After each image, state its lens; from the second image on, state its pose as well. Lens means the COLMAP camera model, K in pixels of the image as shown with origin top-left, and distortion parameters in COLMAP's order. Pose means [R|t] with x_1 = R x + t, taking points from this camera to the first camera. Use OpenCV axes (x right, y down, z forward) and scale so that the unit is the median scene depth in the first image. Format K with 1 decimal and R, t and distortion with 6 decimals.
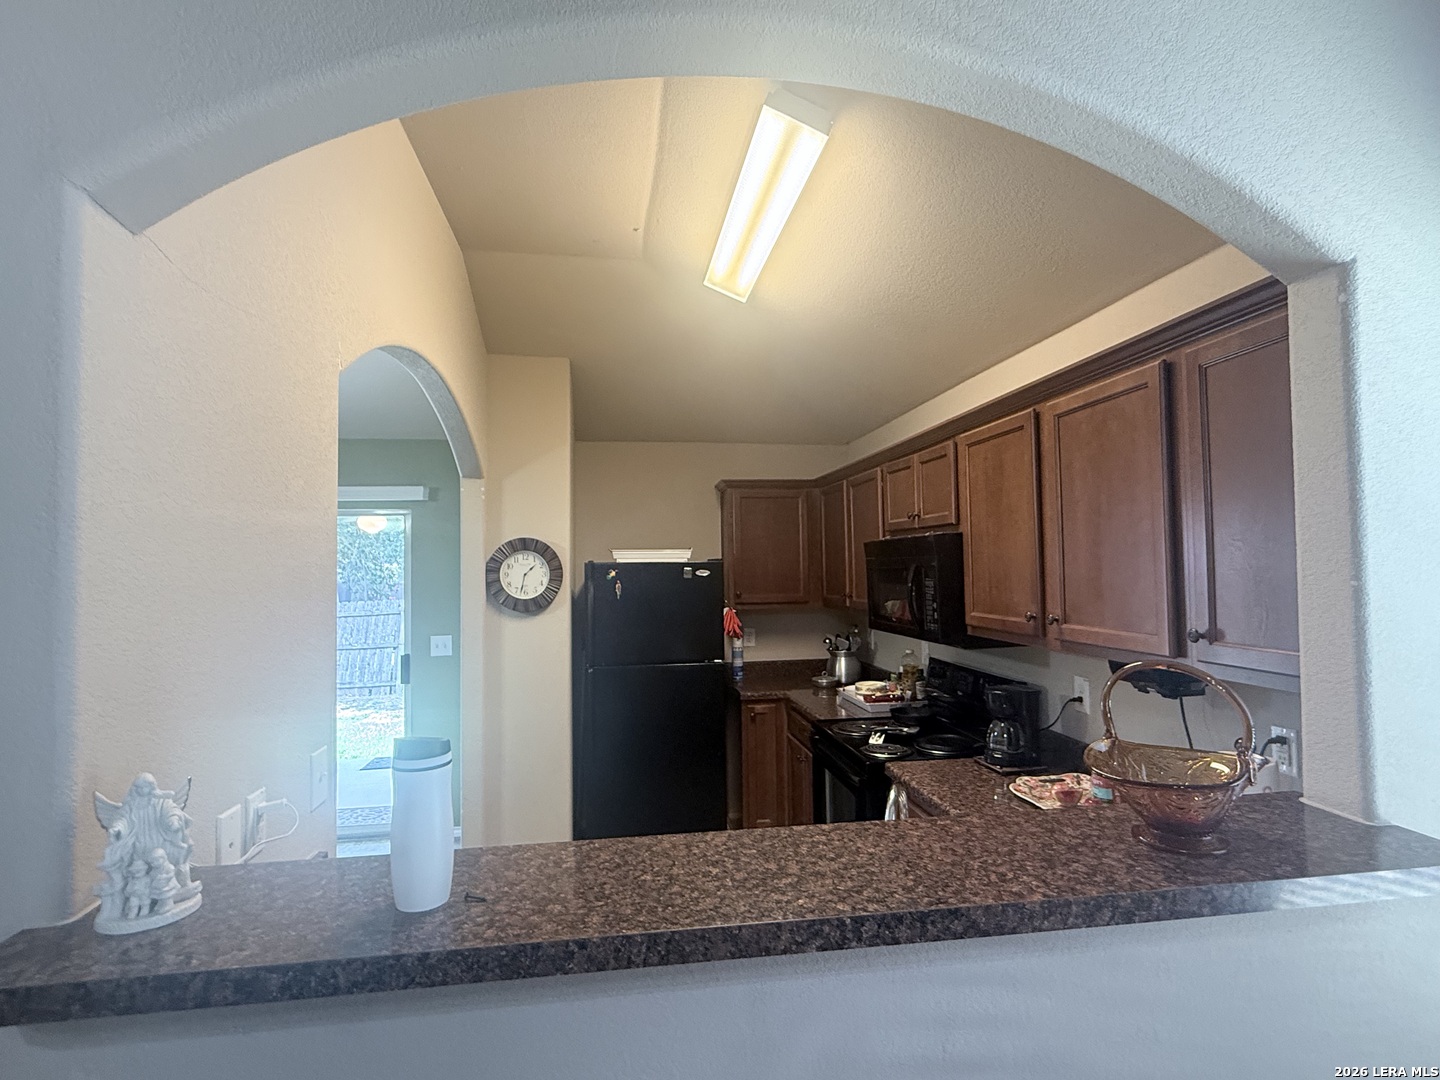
lens RADIAL K [[731.5, 0, 720.0], [0, 731.5, 540.0], [0, 0, 1]] dist [-0.003959, -0.000893]
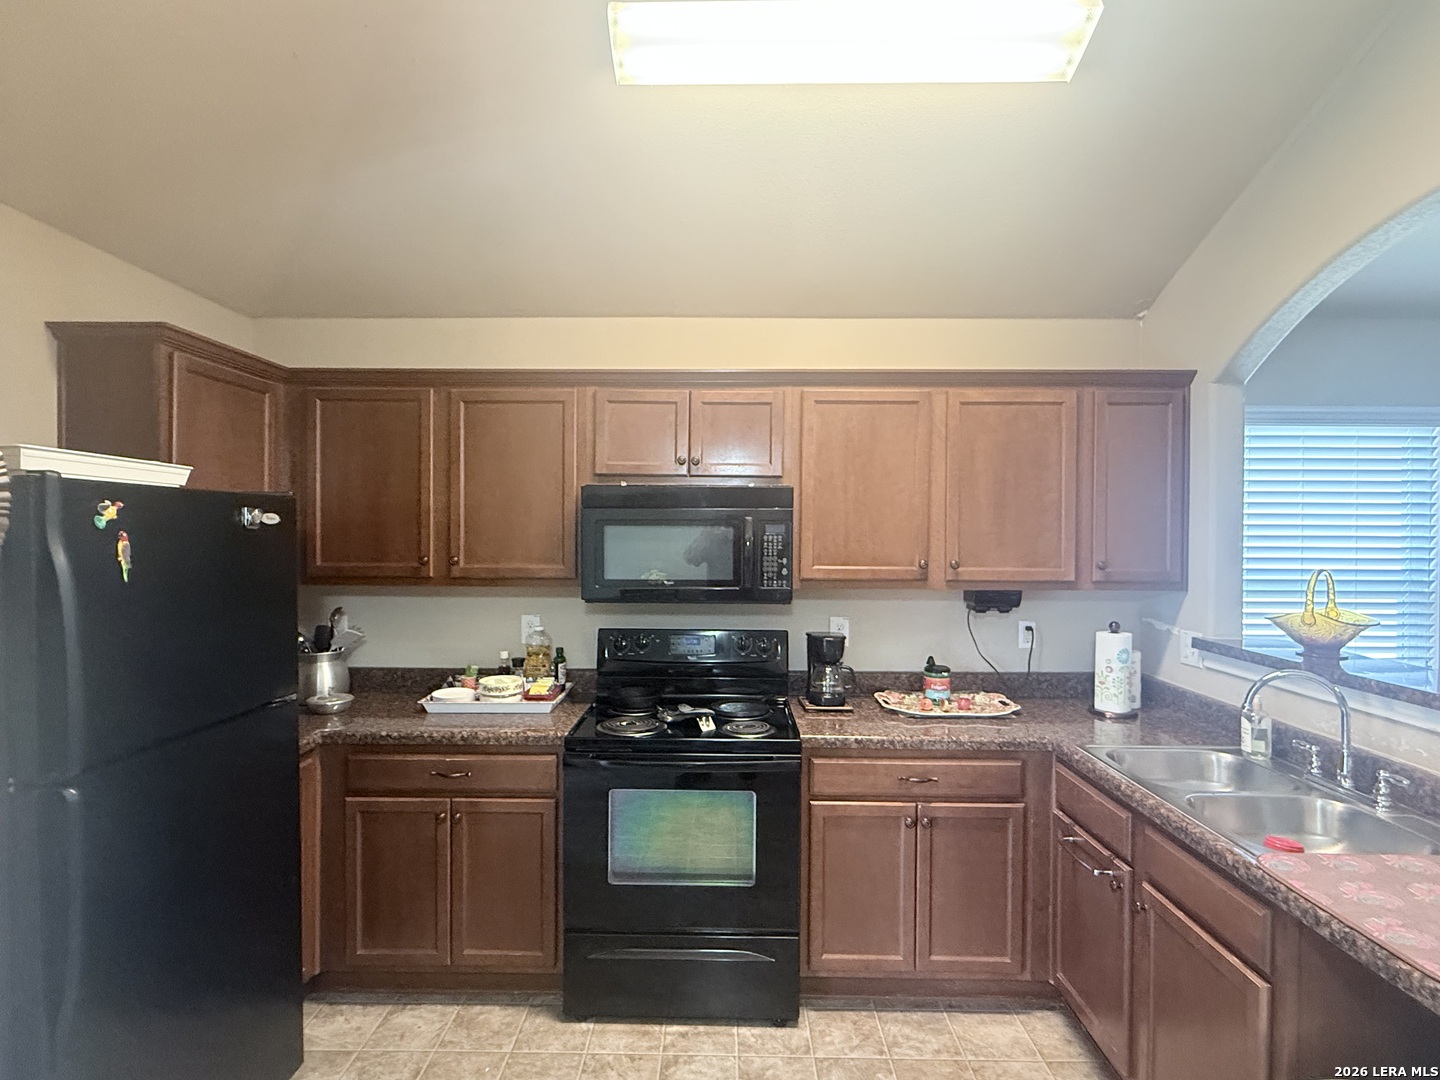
lens RADIAL K [[731.5, 0, 720.0], [0, 731.5, 540.0], [0, 0, 1]] dist [-0.003959, -0.000893]
pose [[0.154798, 0.005734, 0.987929, -0.469594], [-0.047189, 0.998885, 0.001596, 0.046453], [-0.986818, -0.046866, 0.154896, 0.671392]]
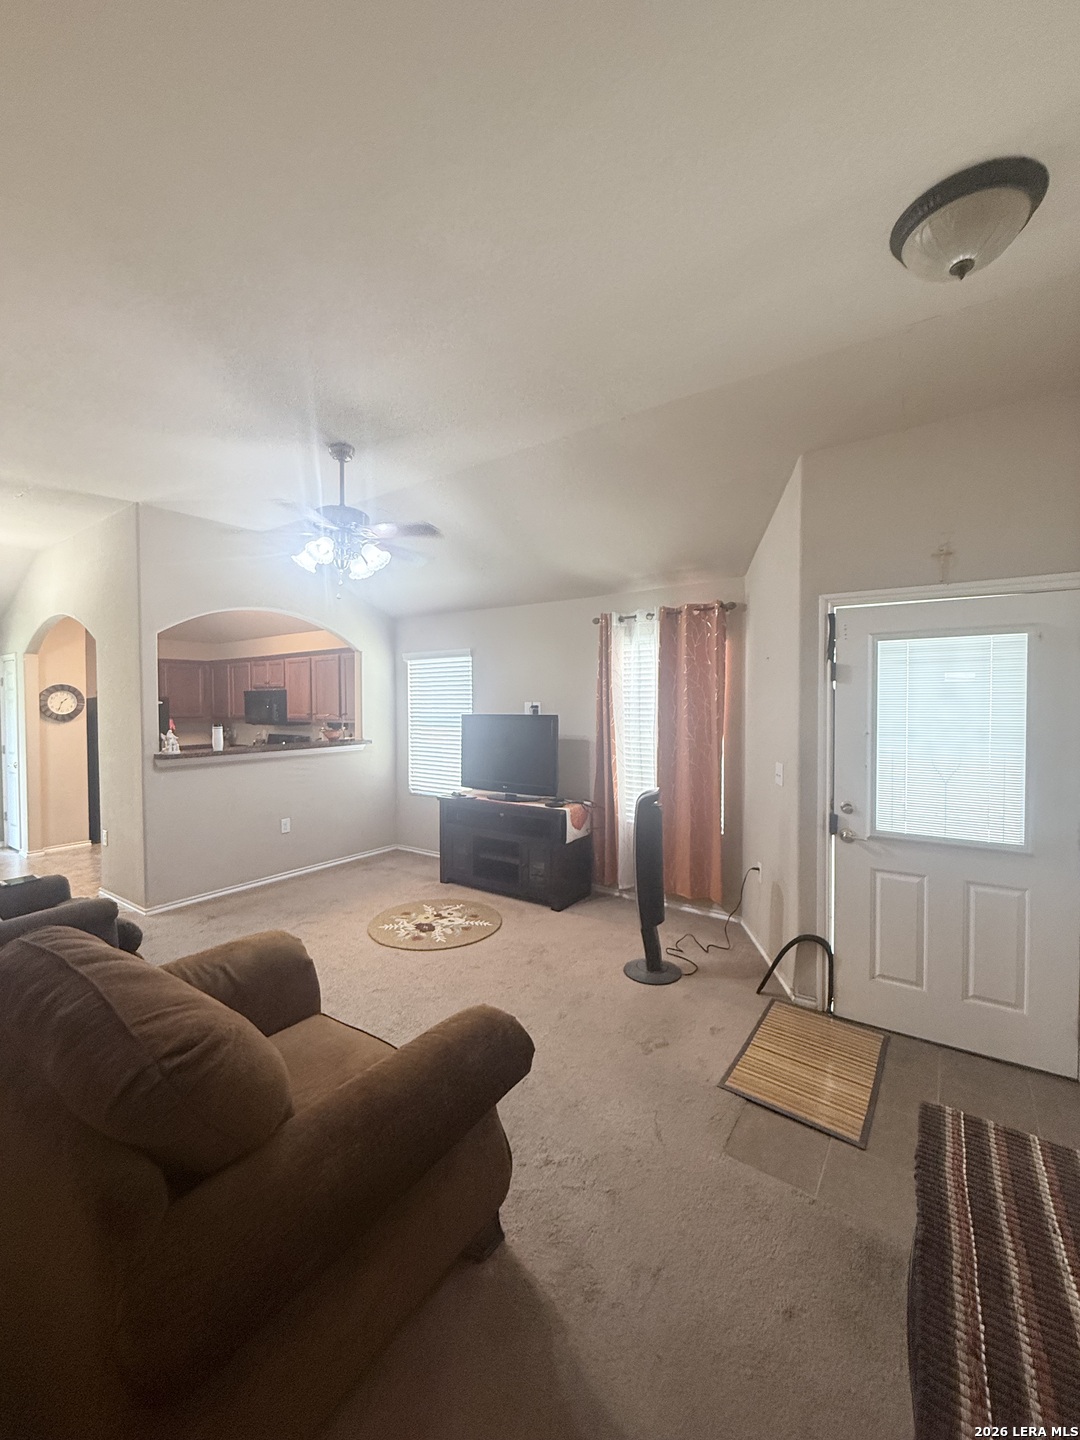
lens RADIAL K [[580.4, 0, 540.0], [0, 580.4, 720.0], [0, 0, 1]] dist [-0.000181, 0.000137]
pose [[0.695275, -0.011743, 0.718648, -0.506558], [-0.032757, 0.998310, 0.048004, -0.025054], [-0.717997, -0.056917, 0.693716, -1.096413]]
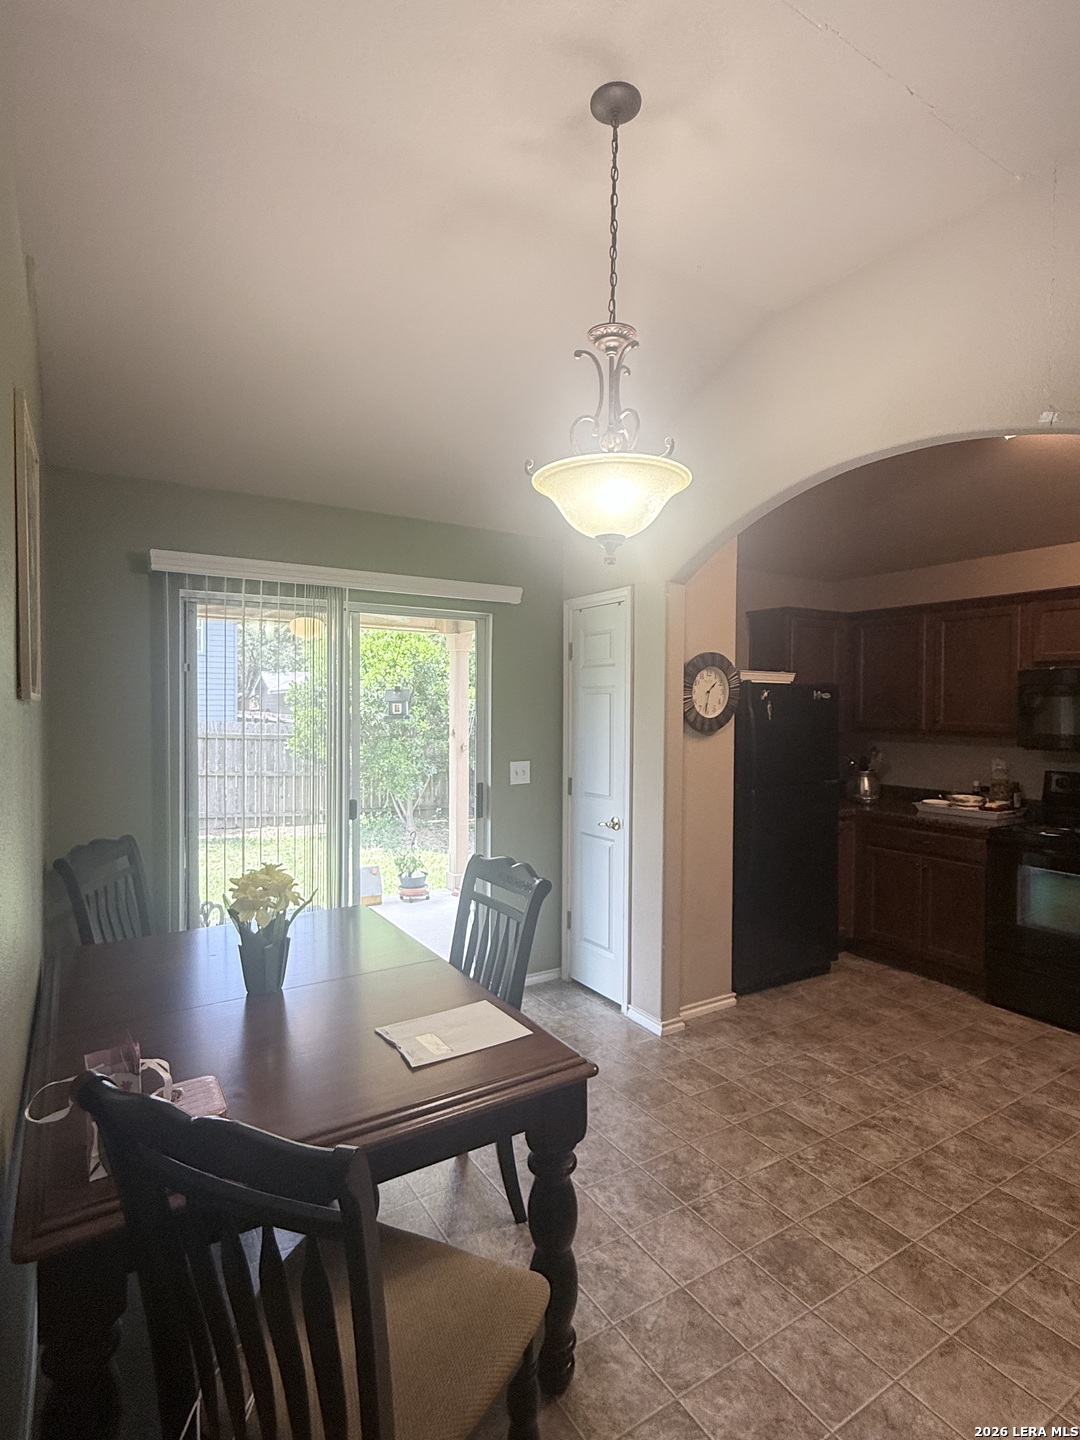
lens RADIAL K [[731.5, 0, 540.0], [0, 731.5, 720.0], [0, 0, 1]] dist [-0.003959, -0.000893]
pose [[0.918625, 0.012510, 0.394933, -0.840175], [-0.034164, 0.998270, 0.047847, 0.045781], [-0.393652, -0.057446, 0.917463, 0.224291]]
